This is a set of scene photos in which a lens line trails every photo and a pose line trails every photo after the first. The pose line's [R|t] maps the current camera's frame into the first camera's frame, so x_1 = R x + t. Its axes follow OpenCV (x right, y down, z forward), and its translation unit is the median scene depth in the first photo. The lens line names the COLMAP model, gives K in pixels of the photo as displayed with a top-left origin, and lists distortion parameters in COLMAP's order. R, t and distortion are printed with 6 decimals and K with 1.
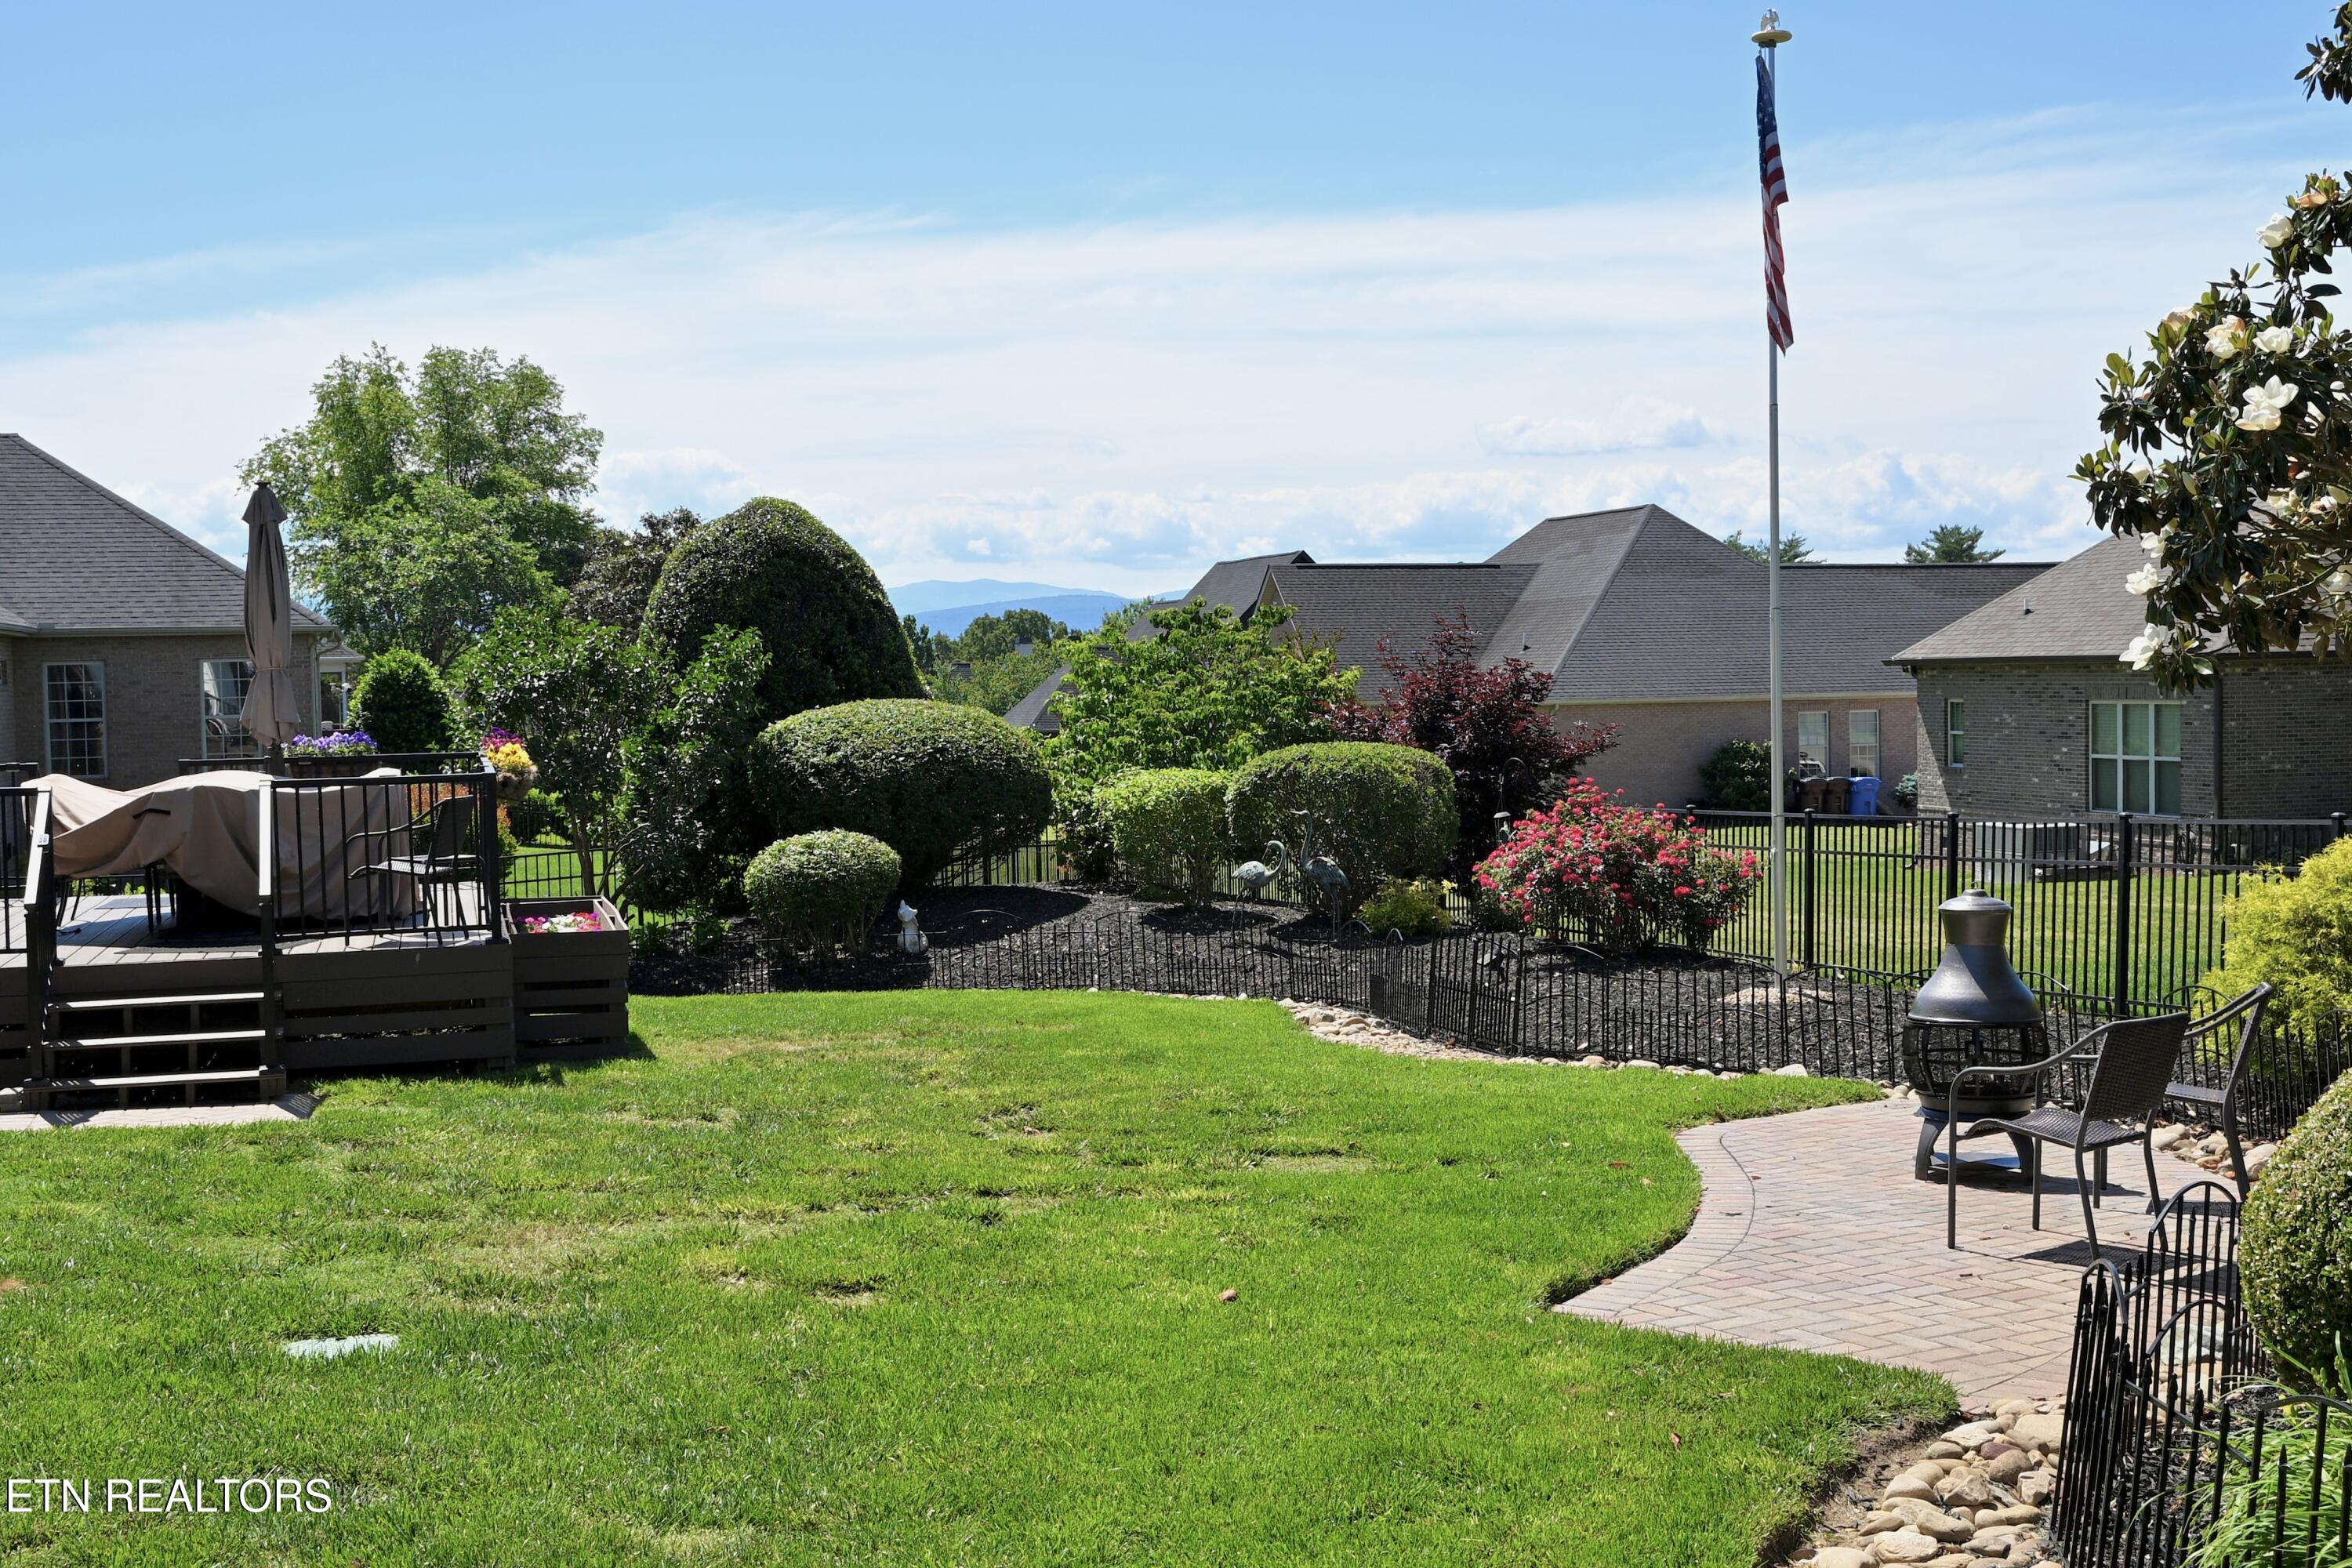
lens RADIAL K [[2756.9, 0, 1166.3], [0, 2756.9, 788.8], [0, 0, 1]] dist [-0.001527, 0.030007]
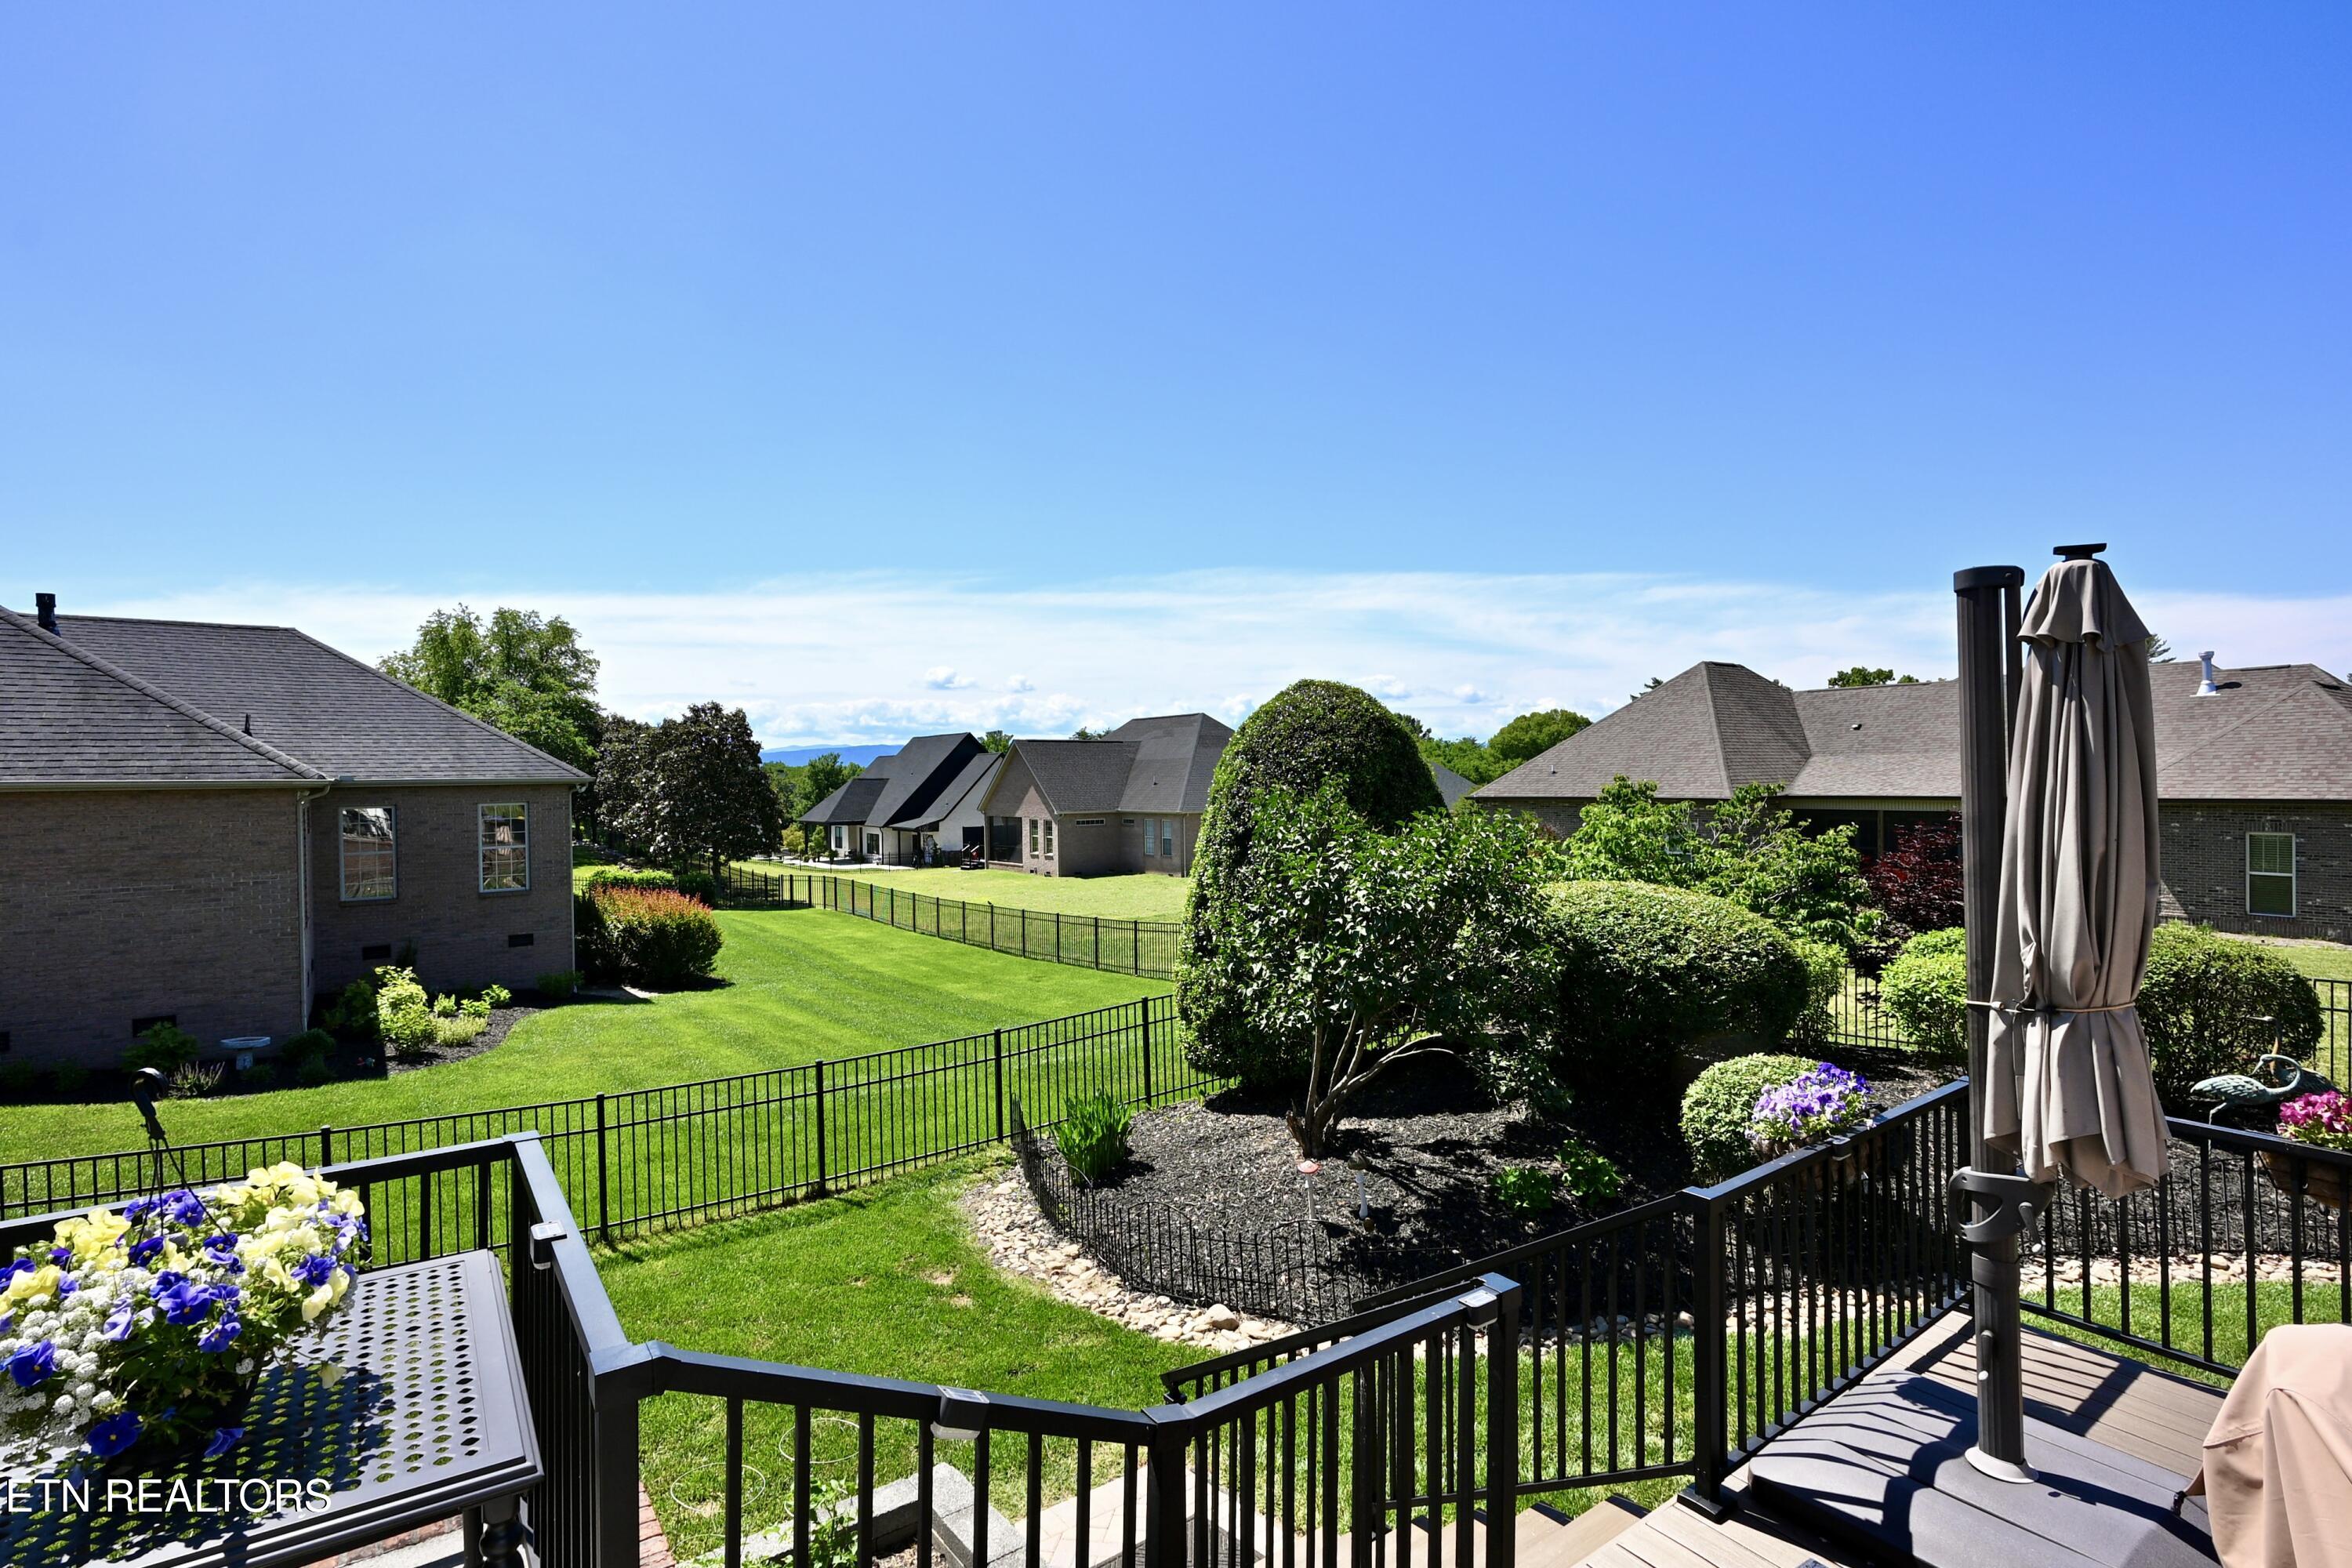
lens RADIAL K [[1146.6, 0, 1168.4], [0, 1146.6, 786.4], [0, 0, 1]] dist [-0.003926, 0.000623]
pose [[0.944538, 0.001538, 0.328400, -0.113334], [0.011672, 0.999200, -0.038250, -0.015698], [-0.328196, 0.039962, 0.943764, 0.198152]]
